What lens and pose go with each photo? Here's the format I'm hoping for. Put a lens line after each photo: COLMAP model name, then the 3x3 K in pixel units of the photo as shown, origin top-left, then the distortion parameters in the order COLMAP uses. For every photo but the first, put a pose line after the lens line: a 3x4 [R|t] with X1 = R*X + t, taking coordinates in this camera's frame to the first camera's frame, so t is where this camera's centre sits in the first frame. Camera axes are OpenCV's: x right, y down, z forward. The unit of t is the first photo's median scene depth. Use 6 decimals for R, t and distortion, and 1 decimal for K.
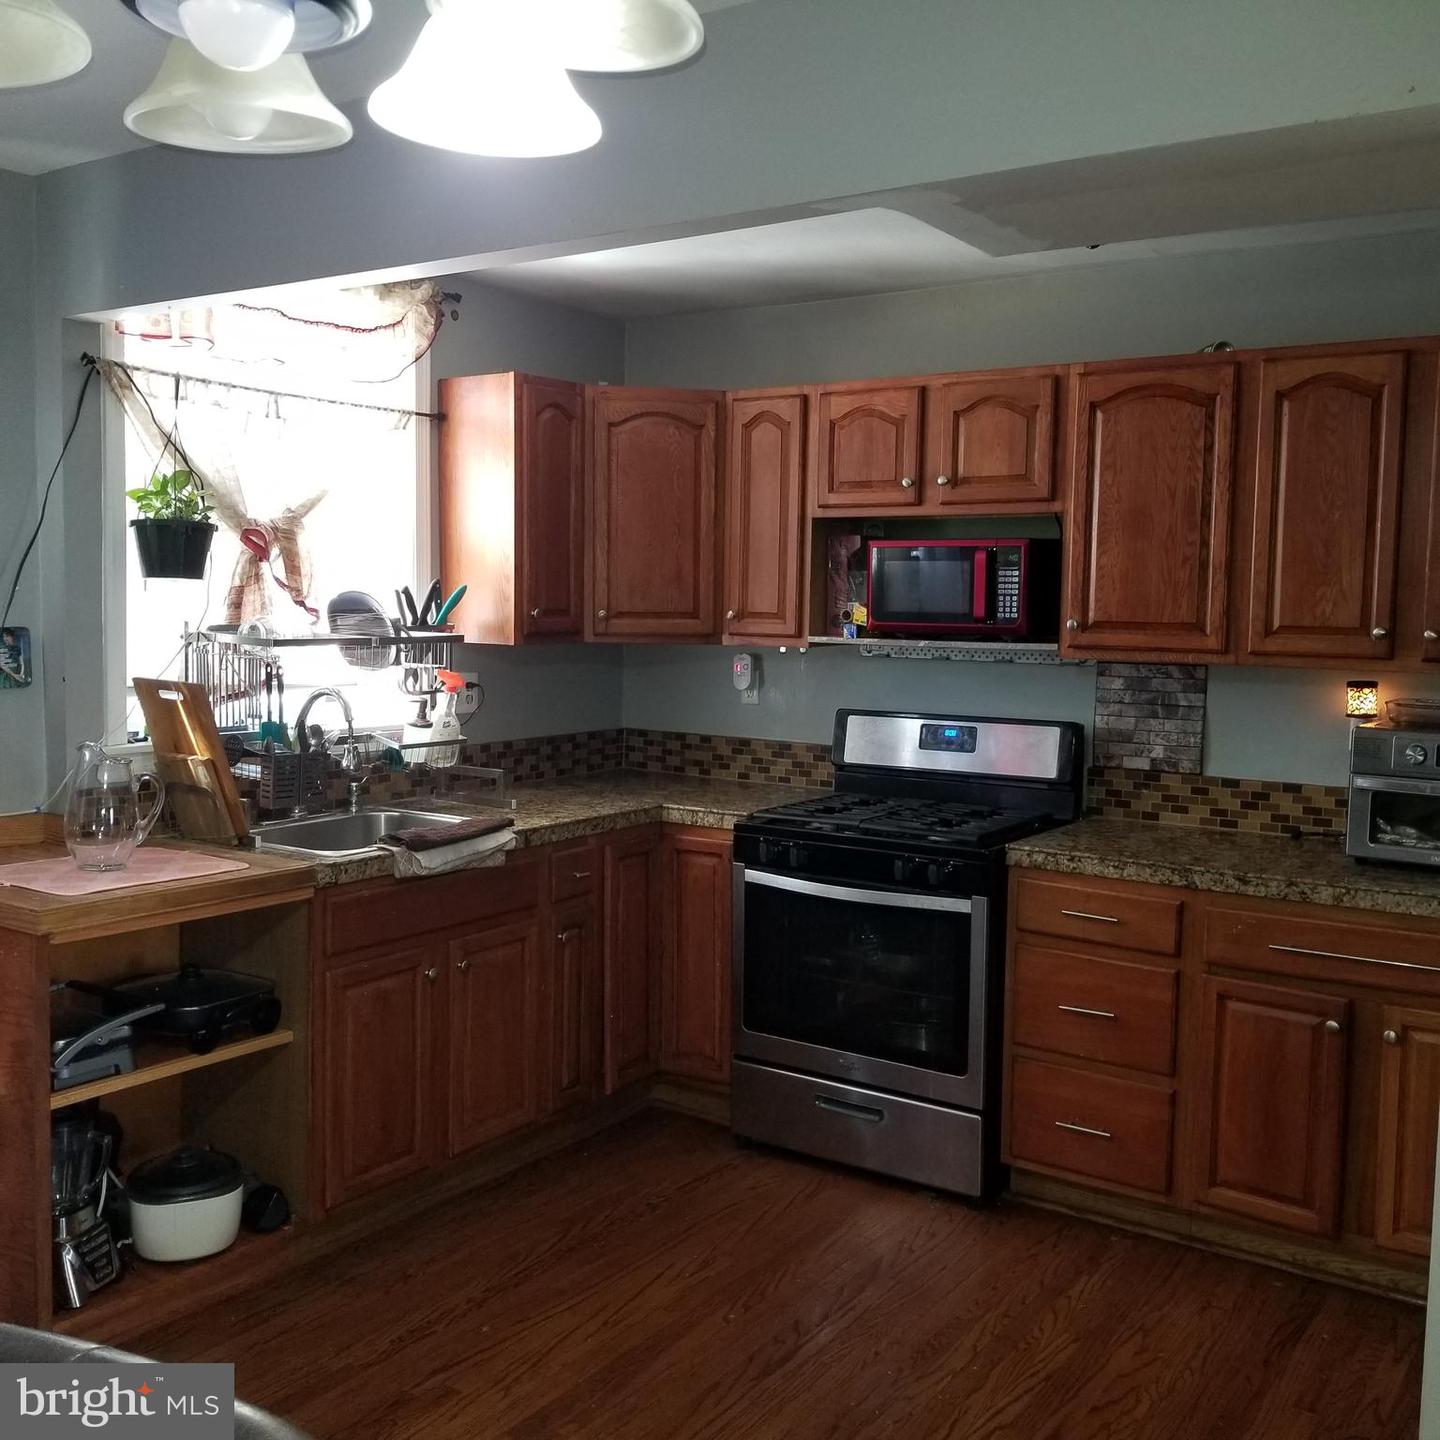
lens RADIAL K [[1494.8, 0, 720.0], [0, 1494.8, 720.0], [0, 0, 1]] dist [0.016214, -0.003954]
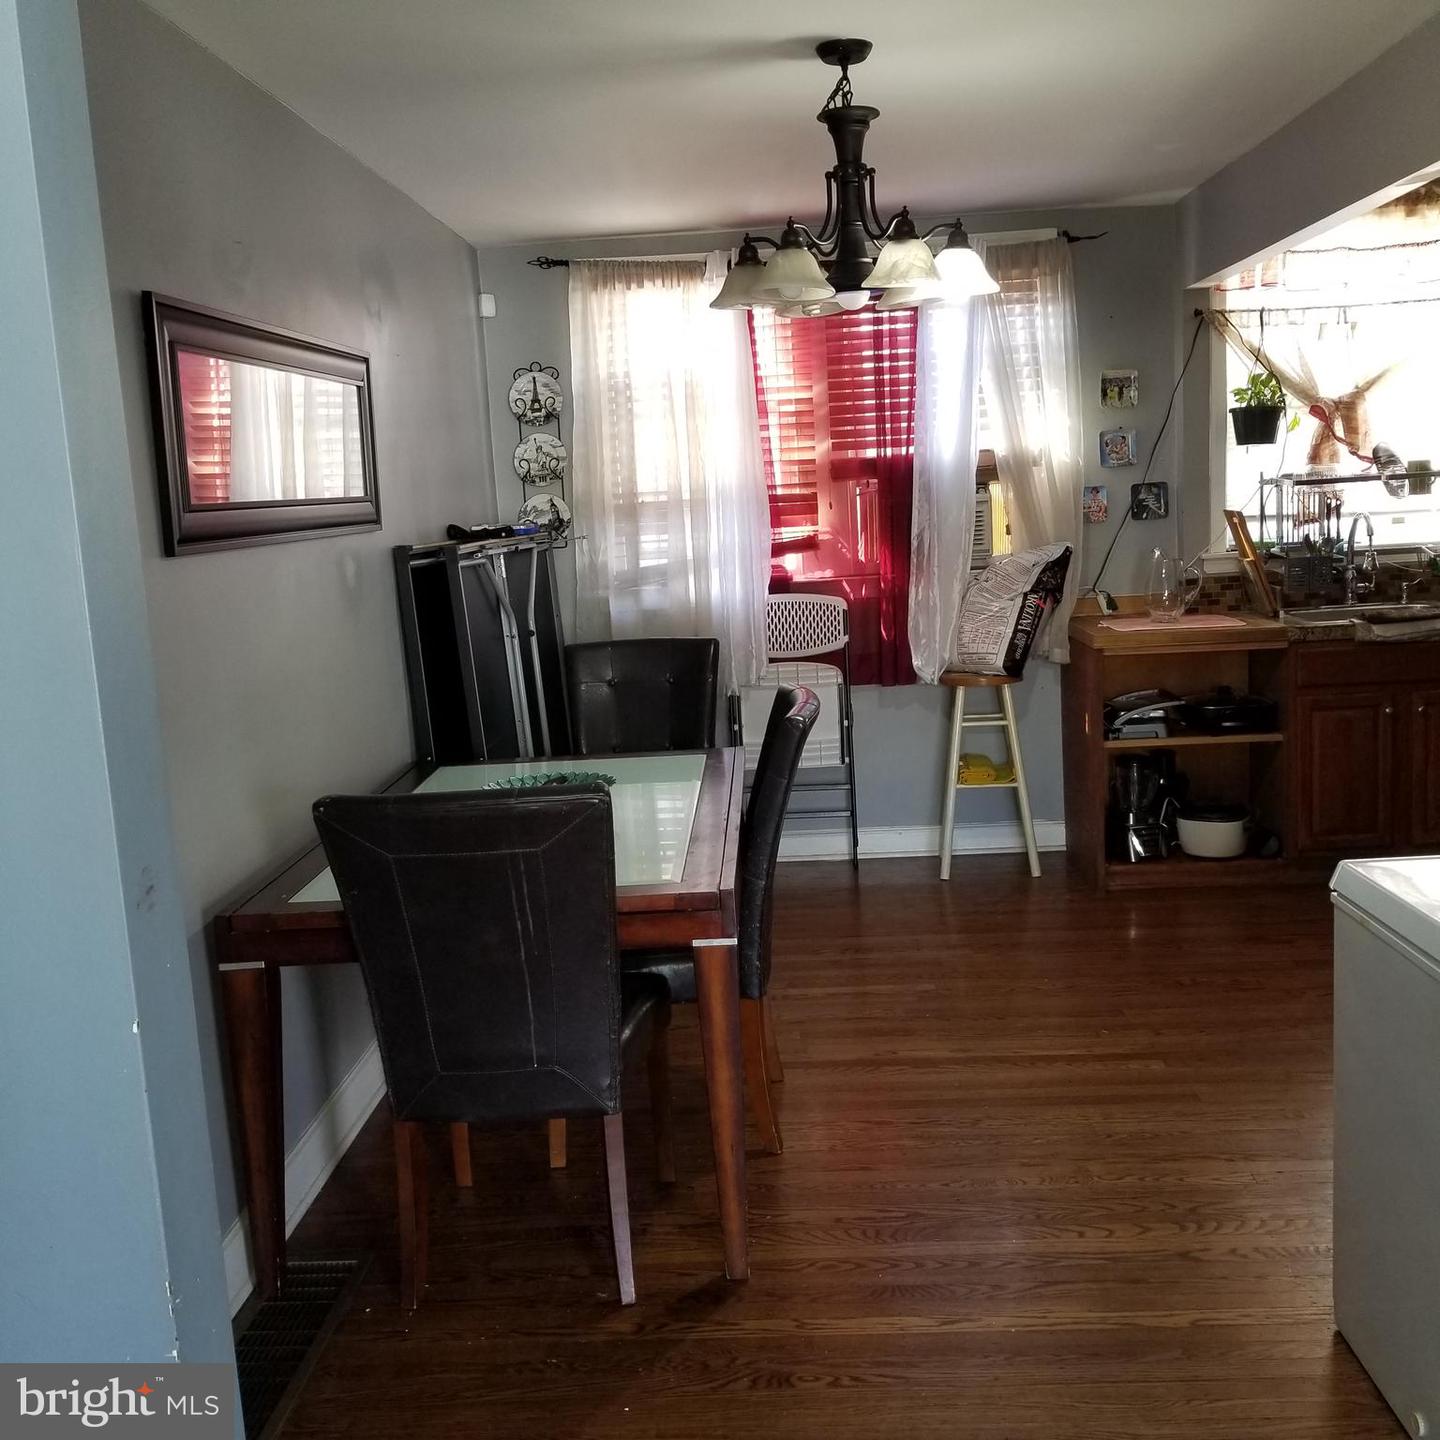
lens RADIAL K [[1494.8, 0, 720.0], [0, 1494.8, 720.0], [0, 0, 1]] dist [0.016214, -0.003954]
pose [[0.497089, 0.082485, -0.863770, 0.727263], [-0.003999, 0.995679, 0.092780, 0.047855], [0.867690, -0.042665, 0.495271, -0.259689]]
